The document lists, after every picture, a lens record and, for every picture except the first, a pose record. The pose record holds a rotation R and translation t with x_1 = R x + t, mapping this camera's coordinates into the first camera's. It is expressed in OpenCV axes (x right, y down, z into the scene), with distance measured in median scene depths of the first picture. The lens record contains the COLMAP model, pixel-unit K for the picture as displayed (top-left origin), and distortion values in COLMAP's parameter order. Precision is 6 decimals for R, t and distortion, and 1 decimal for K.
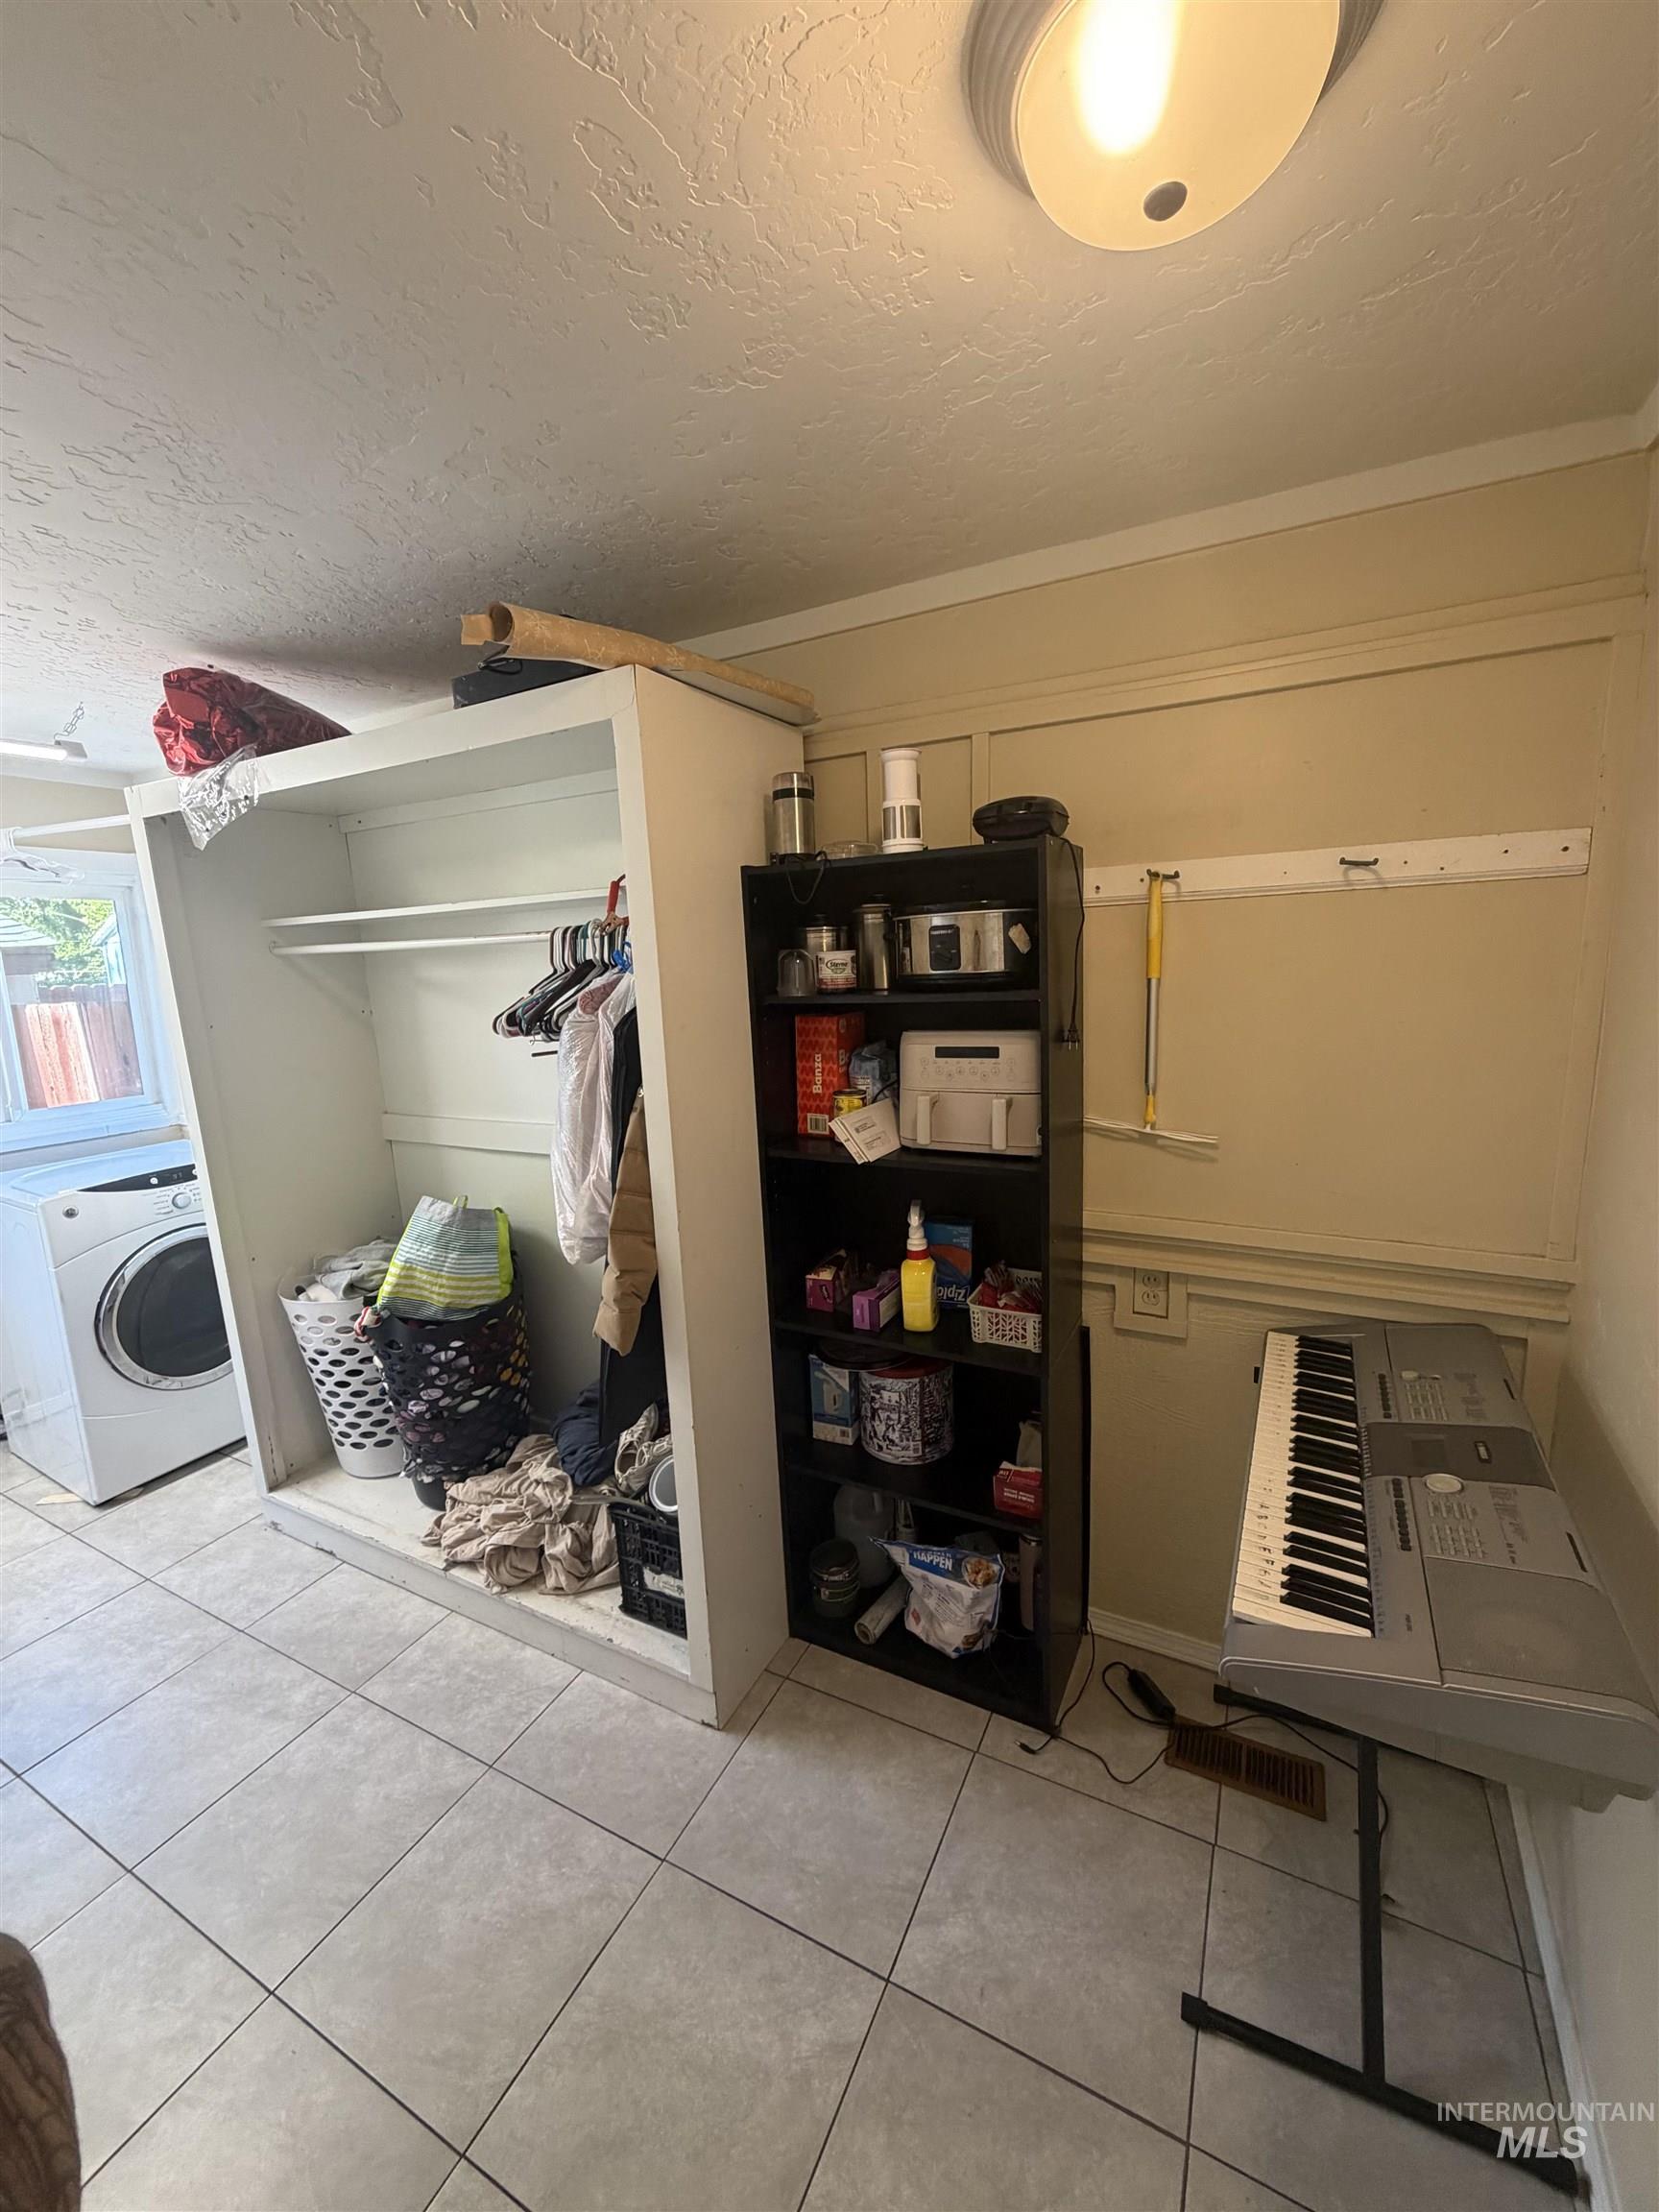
lens RADIAL K [[887.4, 0, 831.9], [0, 887.4, 1103.9], [0, 0, 1]] dist [-0.000308, 0.000370]
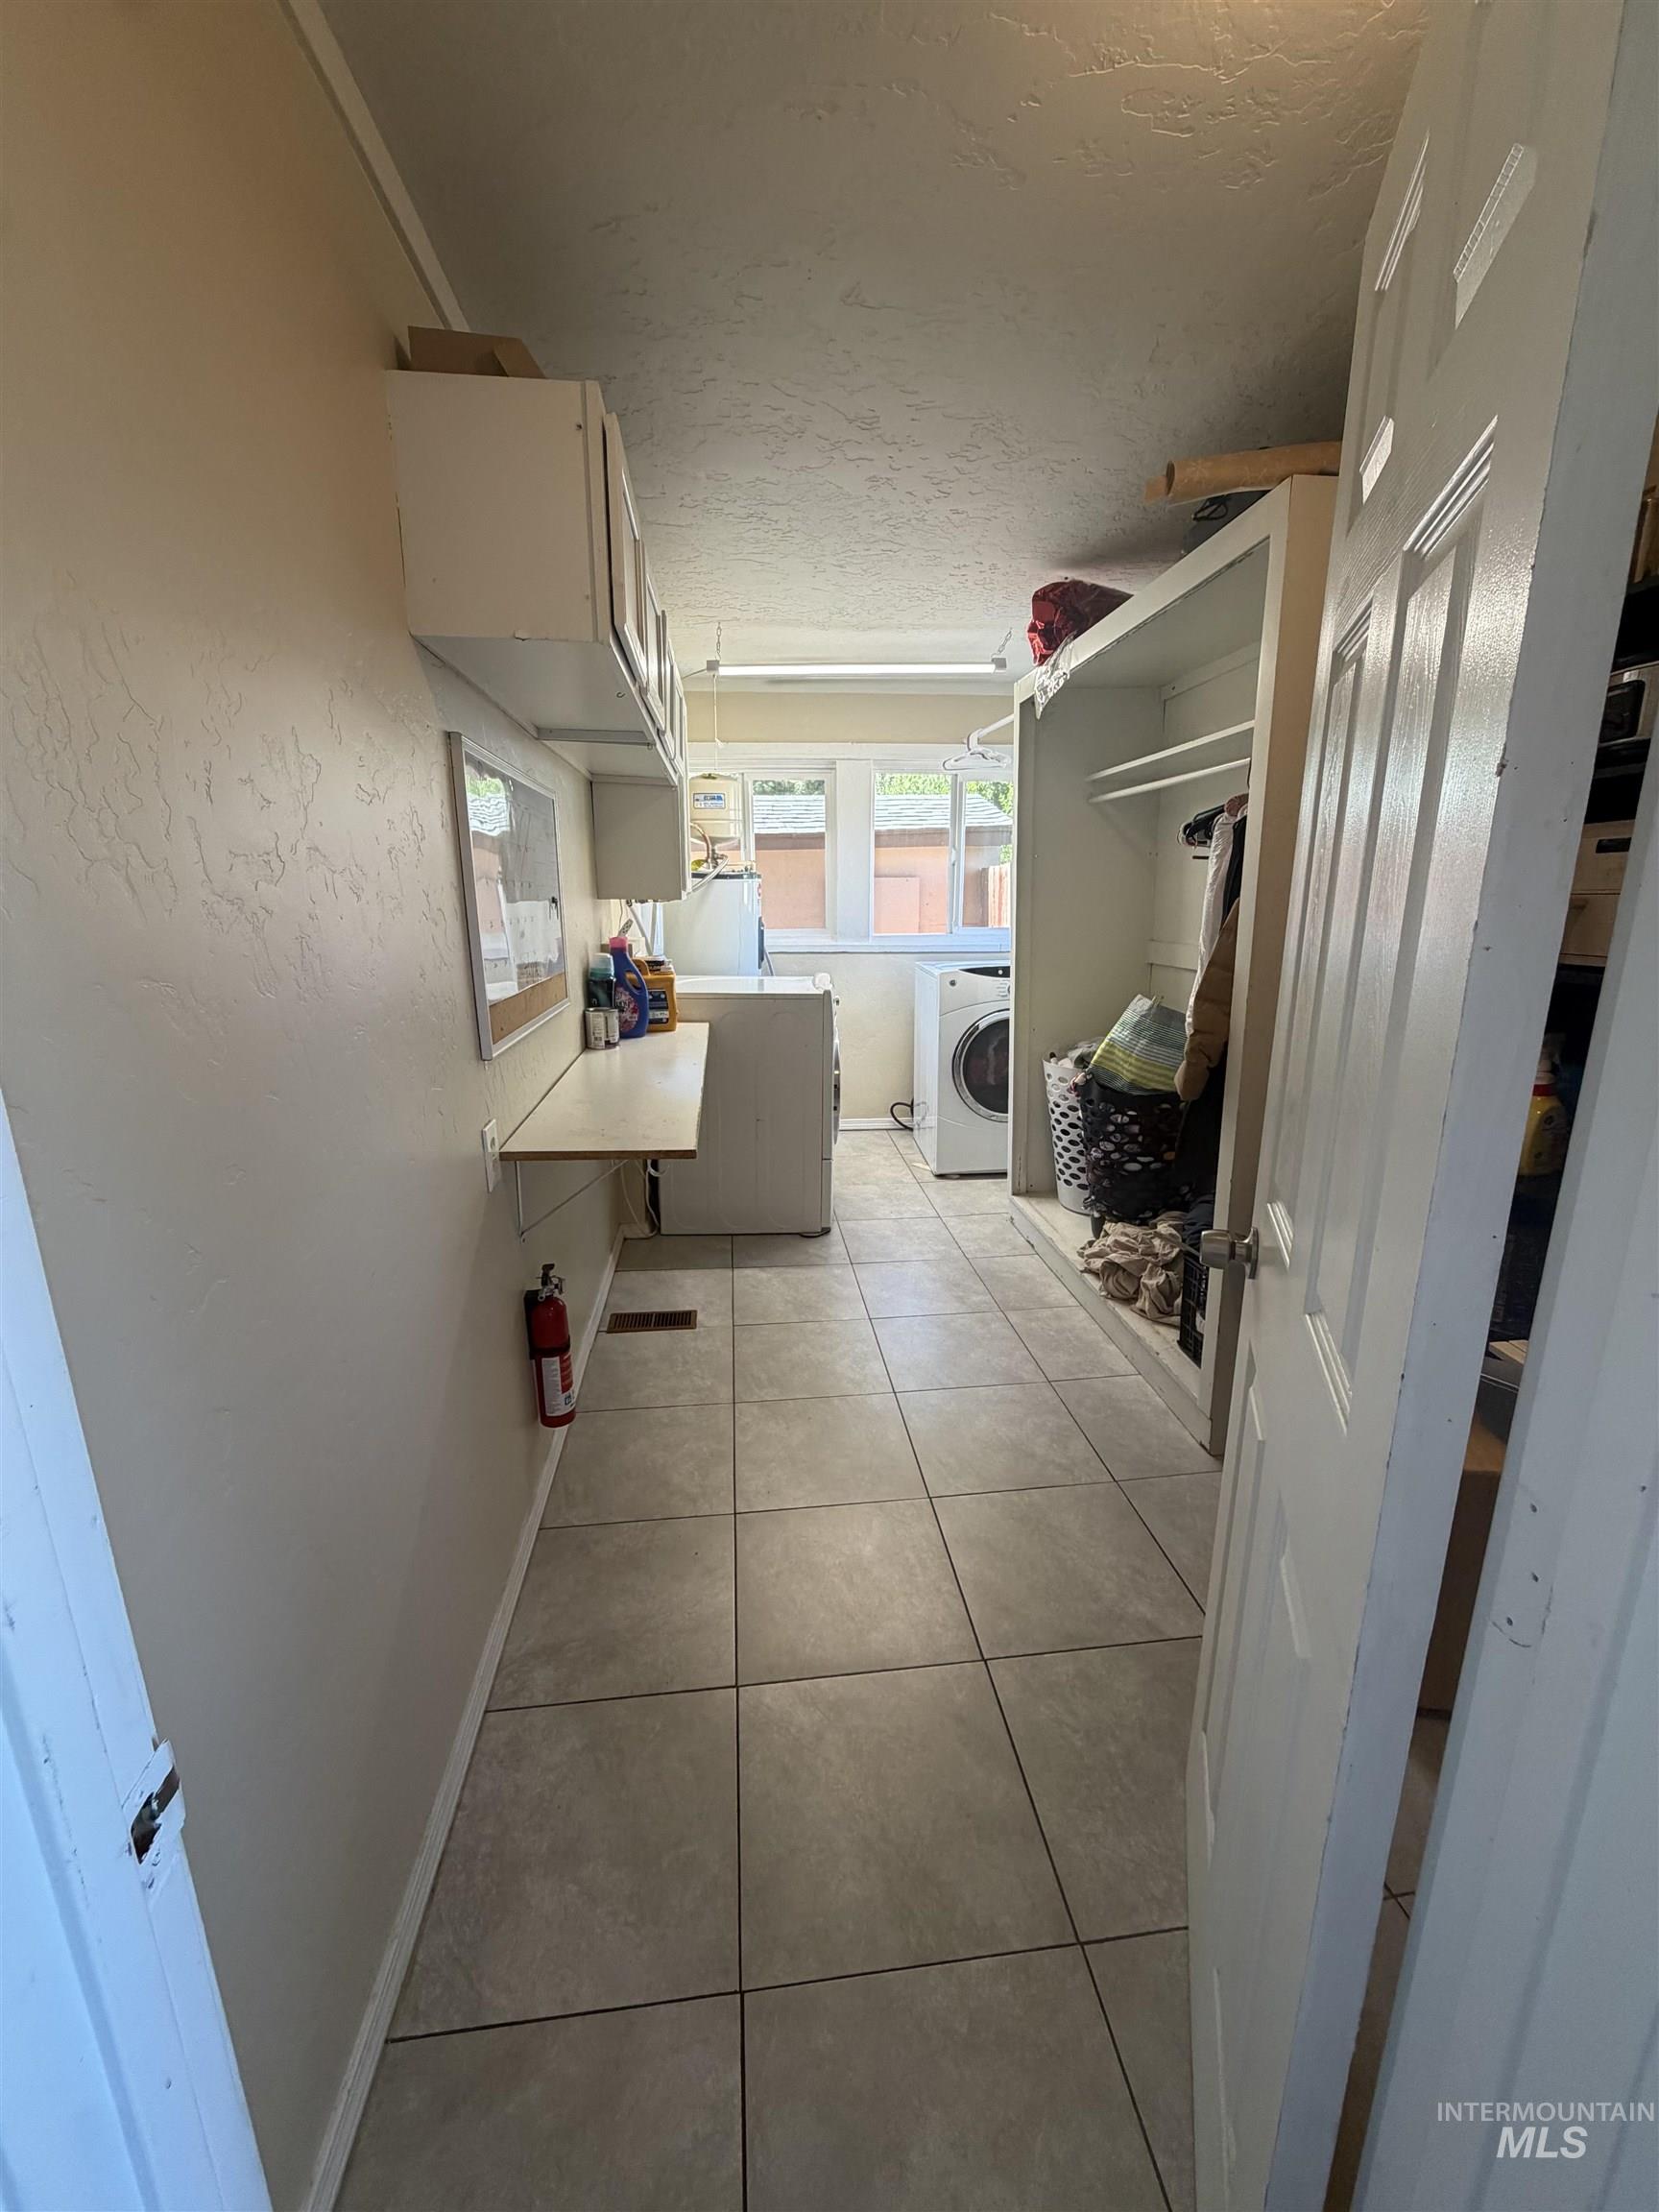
lens RADIAL K [[887.4, 0, 827.9], [0, 887.4, 1106.8], [0, 0, 1]] dist [-0.000308, 0.000370]
pose [[0.555170, 0.223584, -0.801122, 0.341239], [-0.149633, 0.974325, 0.168229, 0.117070], [0.818167, 0.026479, 0.574371, -0.067254]]
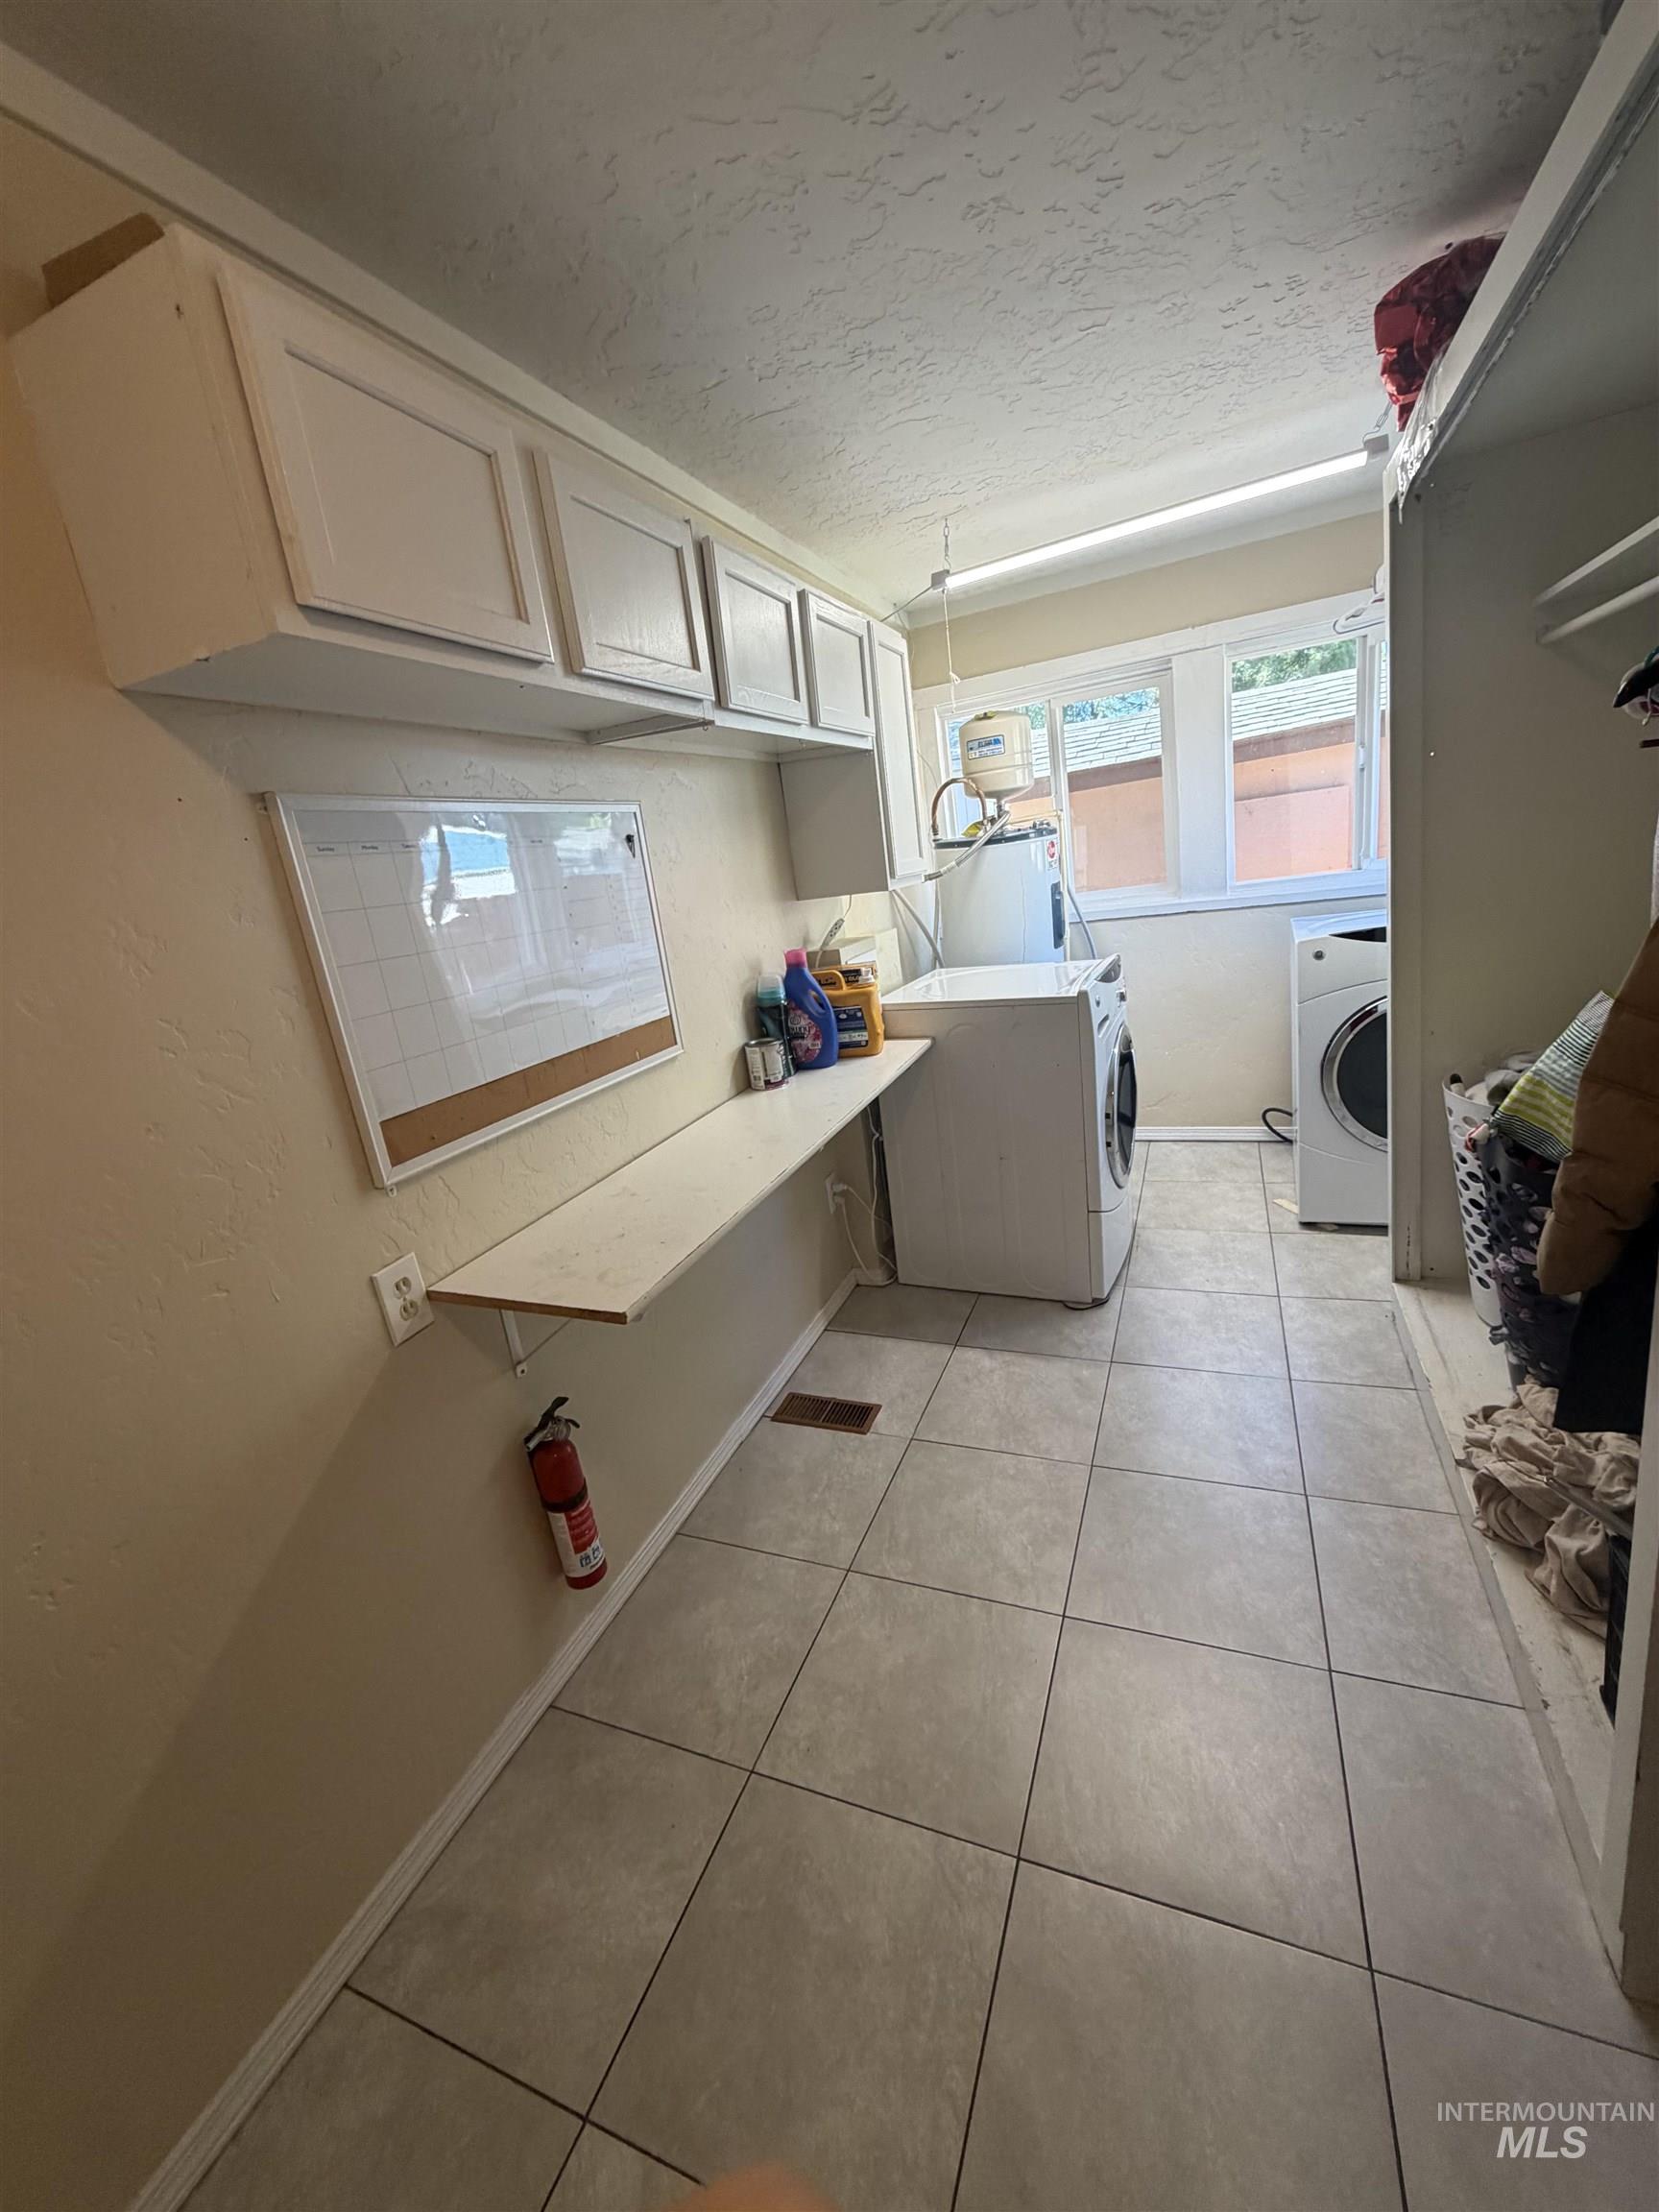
lens RADIAL K [[887.4, 0, 832.3], [0, 887.4, 1103.3], [0, 0, 1]] dist [-0.000308, 0.000370]
pose [[0.087546, 0.281772, -0.955479, 0.170748], [-0.032602, 0.959459, 0.279958, 0.016422], [0.995627, 0.006641, 0.093183, 0.358546]]
